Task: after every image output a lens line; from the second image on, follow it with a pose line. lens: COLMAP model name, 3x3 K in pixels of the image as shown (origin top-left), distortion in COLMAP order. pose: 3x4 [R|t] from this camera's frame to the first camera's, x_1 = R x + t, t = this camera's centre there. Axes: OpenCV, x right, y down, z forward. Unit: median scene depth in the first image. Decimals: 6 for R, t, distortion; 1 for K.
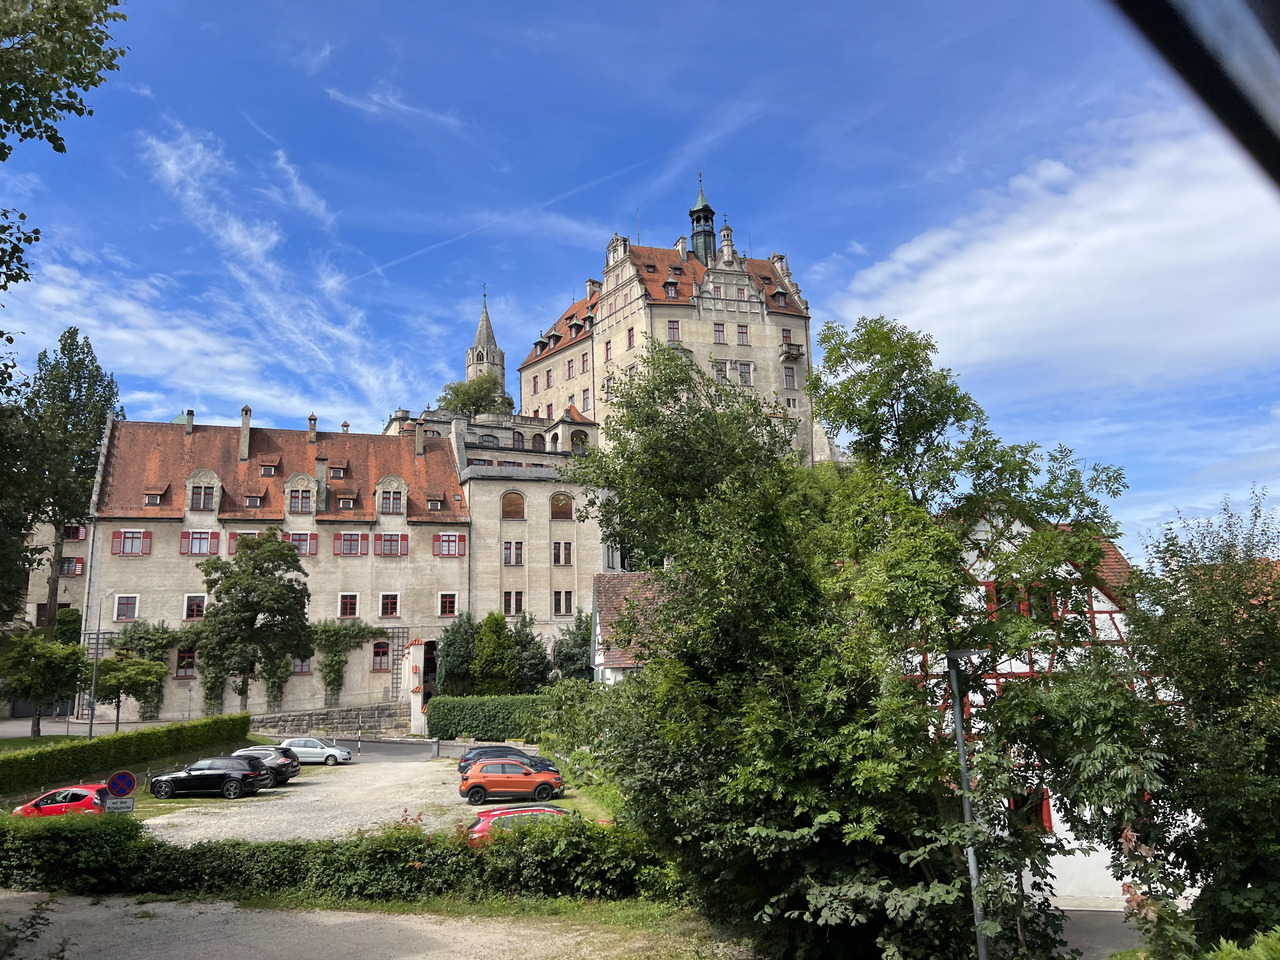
lens RADIAL K [[952.3, 0, 645.7], [0, 952.3, 493.1], [0, 0, 1]] dist [0.061017, -0.067388]
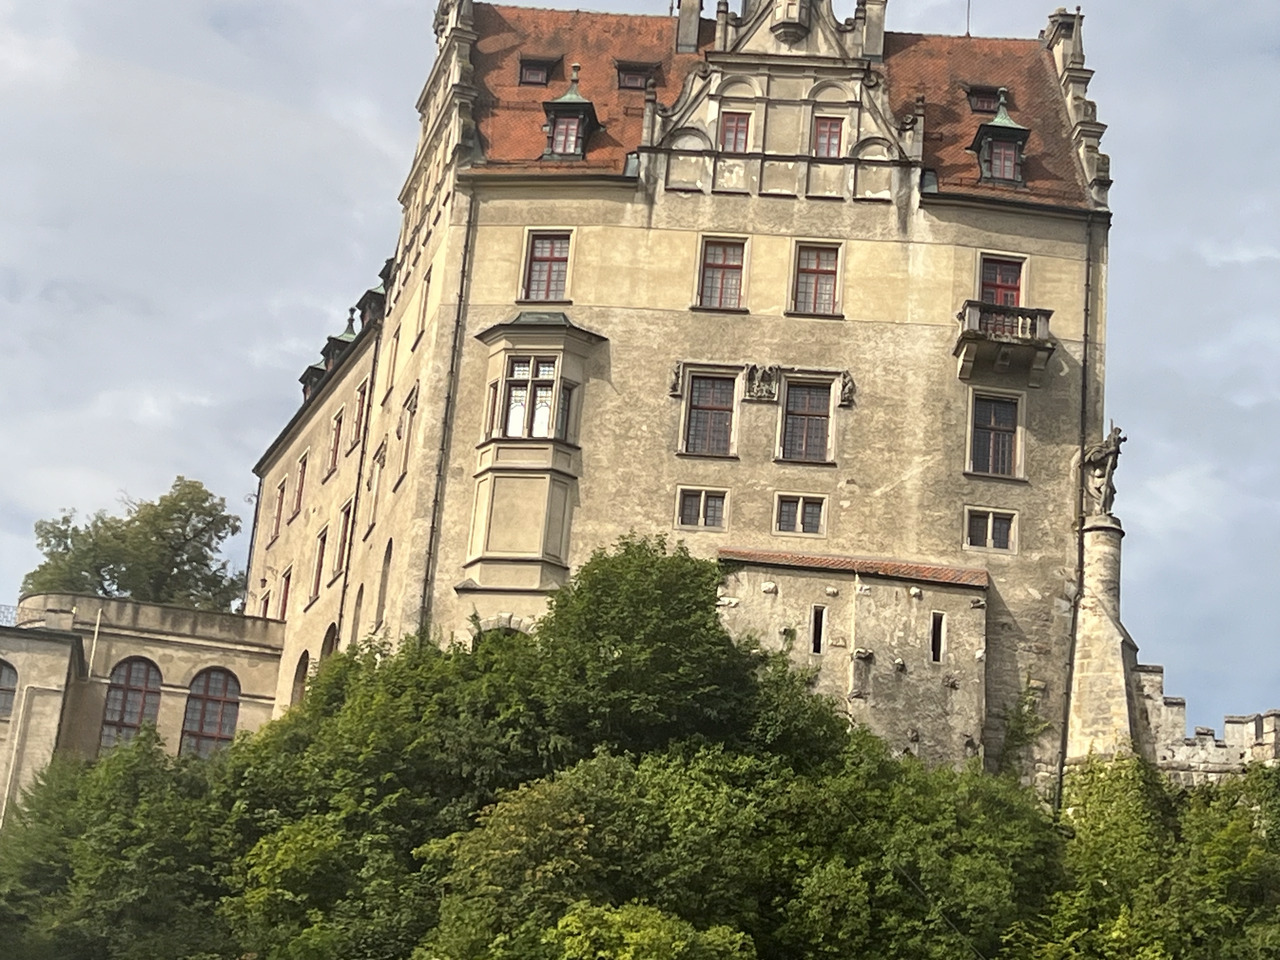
lens RADIAL K [[2846.7, 0, 609.2], [0, 2846.7, 475.8], [0, 0, 1]] dist [0.241201, 0.000000]
pose [[0.936277, -0.016755, -0.350863, 0.525564], [-0.054450, 0.979866, -0.192090, 0.070971], [0.347017, 0.198954, 0.916513, 0.420051]]
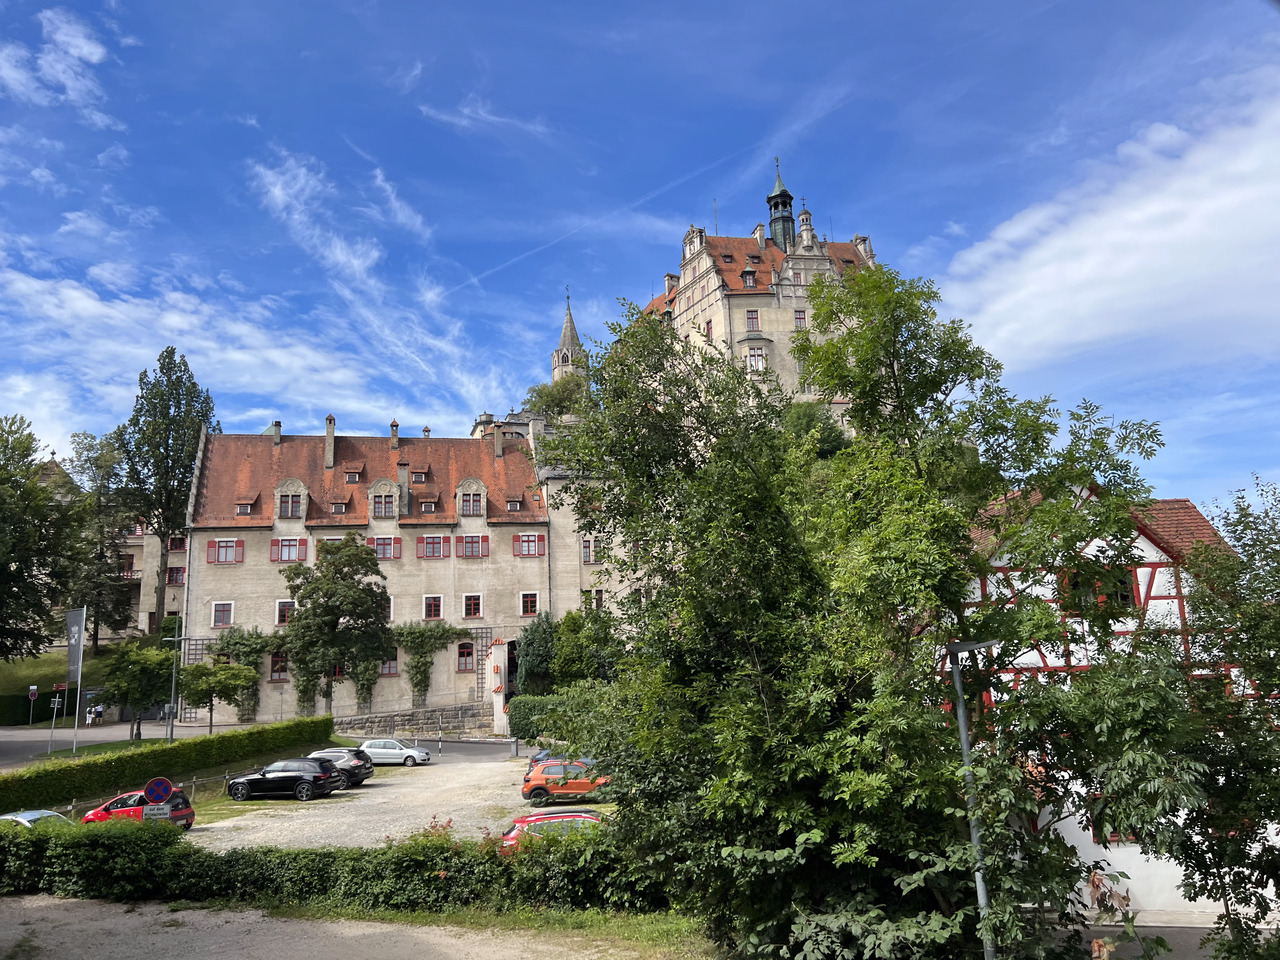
lens RADIAL K [[952.3, 0, 648.3], [0, 952.3, 498.1], [0, 0, 1]] dist [0.061017, -0.067388]
pose [[0.994510, -0.032835, -0.099352, 0.021966], [0.033625, 0.999415, 0.006296, 0.003199], [0.099087, -0.009602, 0.995032, 0.019058]]
